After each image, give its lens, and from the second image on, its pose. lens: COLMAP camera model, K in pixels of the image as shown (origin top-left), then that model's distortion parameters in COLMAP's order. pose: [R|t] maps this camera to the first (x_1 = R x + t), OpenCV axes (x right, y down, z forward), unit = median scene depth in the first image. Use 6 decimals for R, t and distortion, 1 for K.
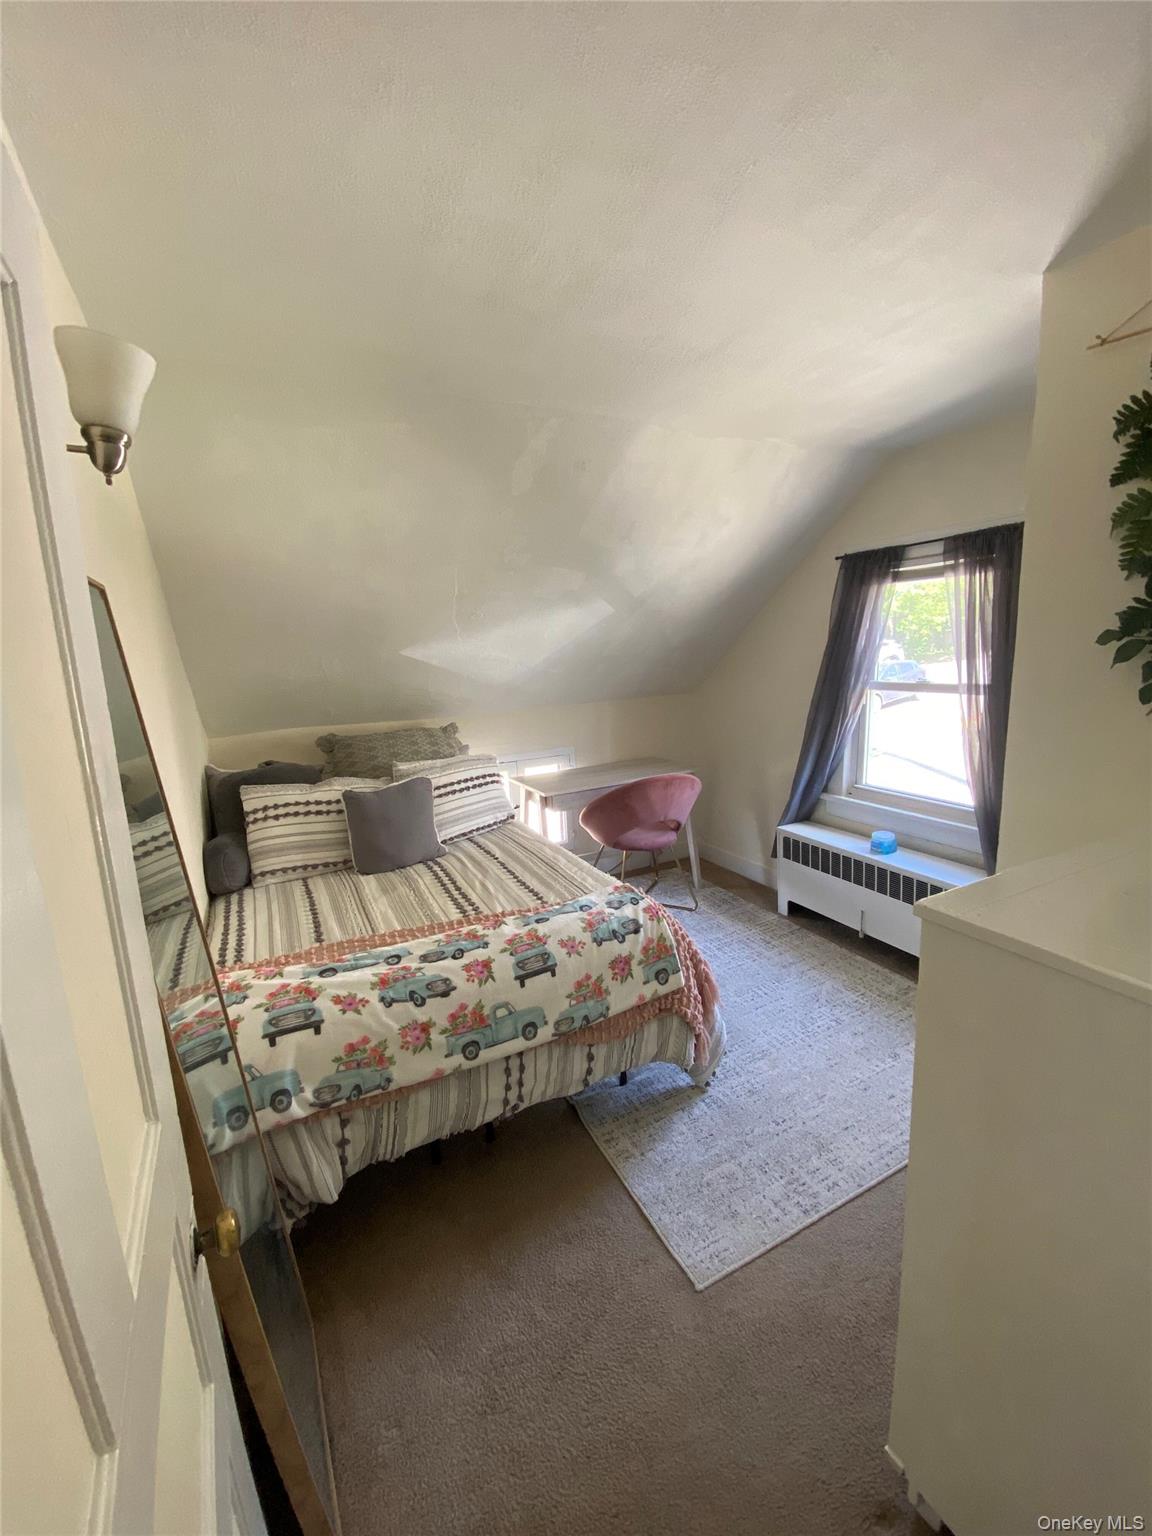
lens RADIAL K [[621.6, 0, 575.8], [0, 621.6, 764.8], [0, 0, 1]] dist [0.017834, -0.018926]
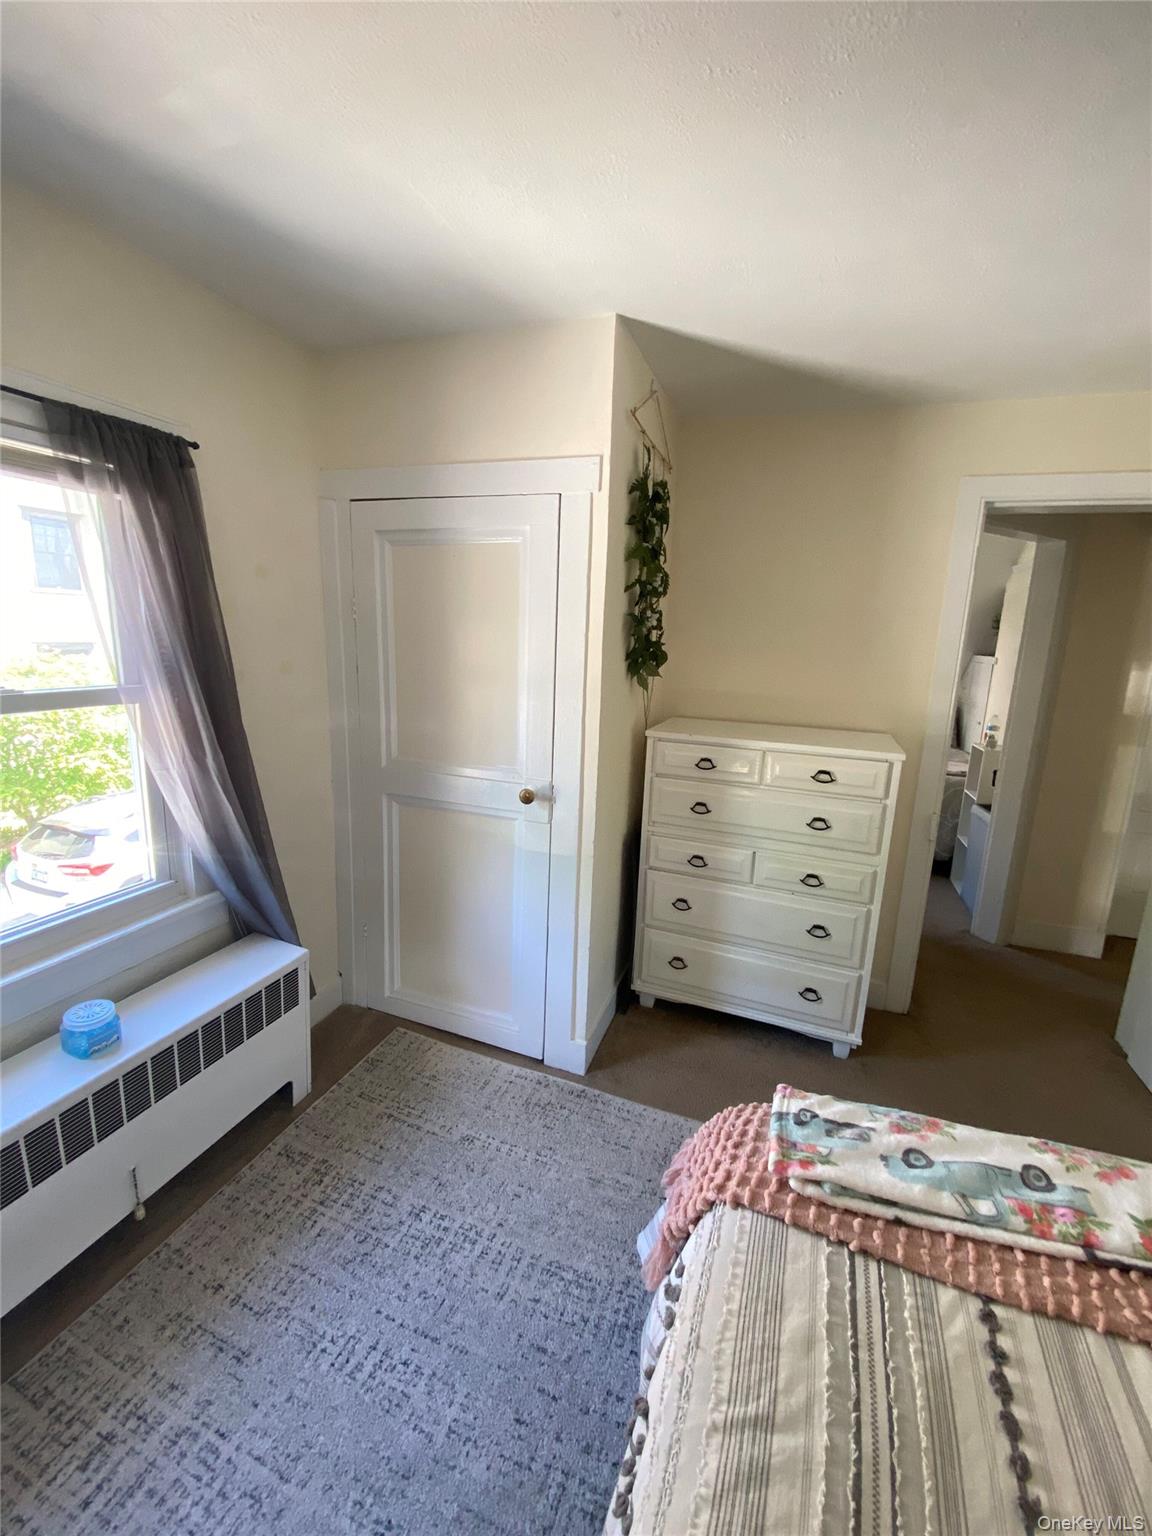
lens RADIAL K [[621.6, 0, 575.8], [0, 621.6, 764.8], [0, 0, 1]] dist [0.017834, -0.018926]
pose [[-0.671418, -0.173556, 0.720470, -0.073426], [0.088479, 0.946463, 0.310451, -0.206046], [-0.735778, 0.272189, -0.620116, 1.060426]]
